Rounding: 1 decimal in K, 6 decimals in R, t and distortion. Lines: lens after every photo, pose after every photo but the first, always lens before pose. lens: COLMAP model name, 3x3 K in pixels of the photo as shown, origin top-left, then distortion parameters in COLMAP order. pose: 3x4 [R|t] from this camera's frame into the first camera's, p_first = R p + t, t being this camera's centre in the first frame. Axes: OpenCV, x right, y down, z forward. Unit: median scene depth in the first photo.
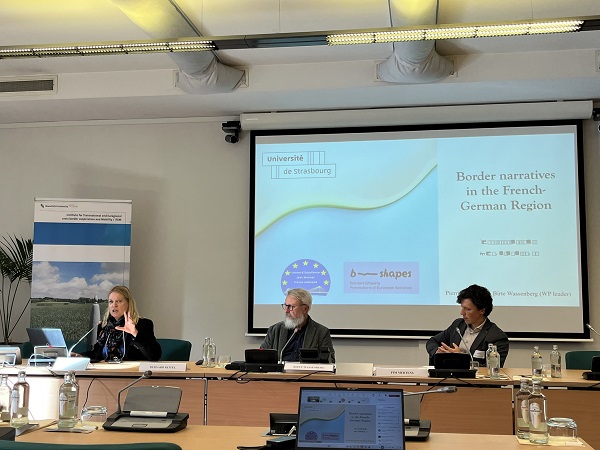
lens RADIAL K [[725.7, 0, 300.0], [0, 725.7, 225.0], [0, 0, 1]] dist [0.019305, 0.016543]
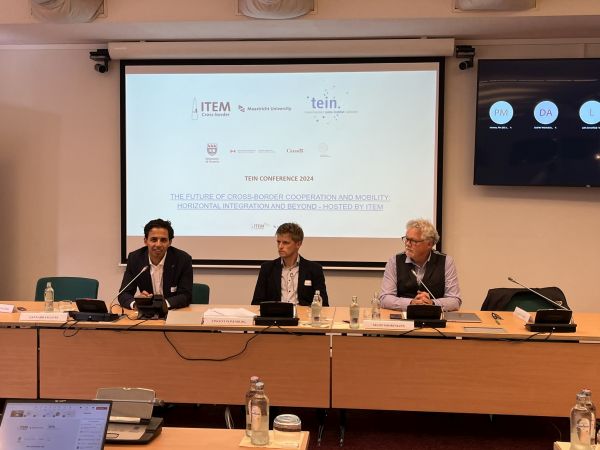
lens RADIAL K [[685.5, 0, 300.0], [0, 685.5, 225.0], [0, 0, 1]] dist [0.025594, 0.016091]
pose [[0.996134, -0.004027, 0.087760, 0.097468], [-0.008302, 0.990164, 0.139667, -0.043256], [-0.087459, -0.139856, 0.986302, 0.030733]]
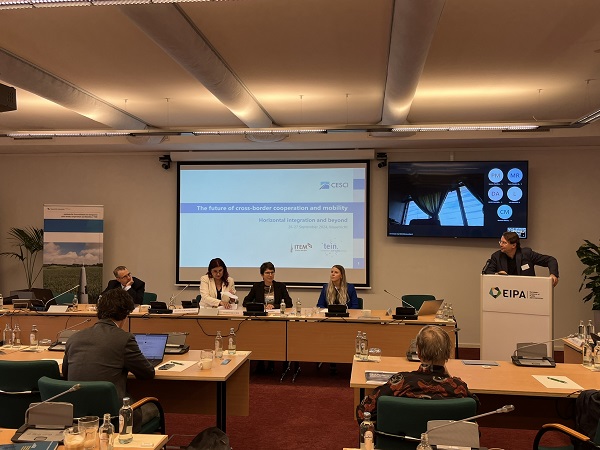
lens RADIAL K [[553.3, 0, 300.0], [0, 553.3, 225.0], [0, 0, 1]] dist [0.004649, 0.004782]
pose [[0.998925, 0.000278, 0.046357, 0.161263], [-0.004235, 0.996348, 0.085284, -0.100477], [-0.046164, -0.085388, 0.995278, -0.289641]]
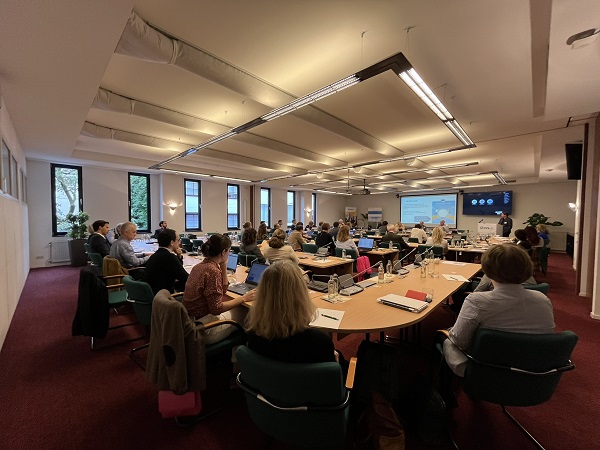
lens RADIAL K [[242.5, 0, 300.0], [0, 242.5, 225.0], [0, 0, 1]] dist [0.000070, -0.000004]
pose [[0.821950, 0.014005, -0.569388, 0.451226], [0.061157, 0.991748, 0.112678, -0.181049], [0.566267, -0.127438, 0.814310, -1.355024]]
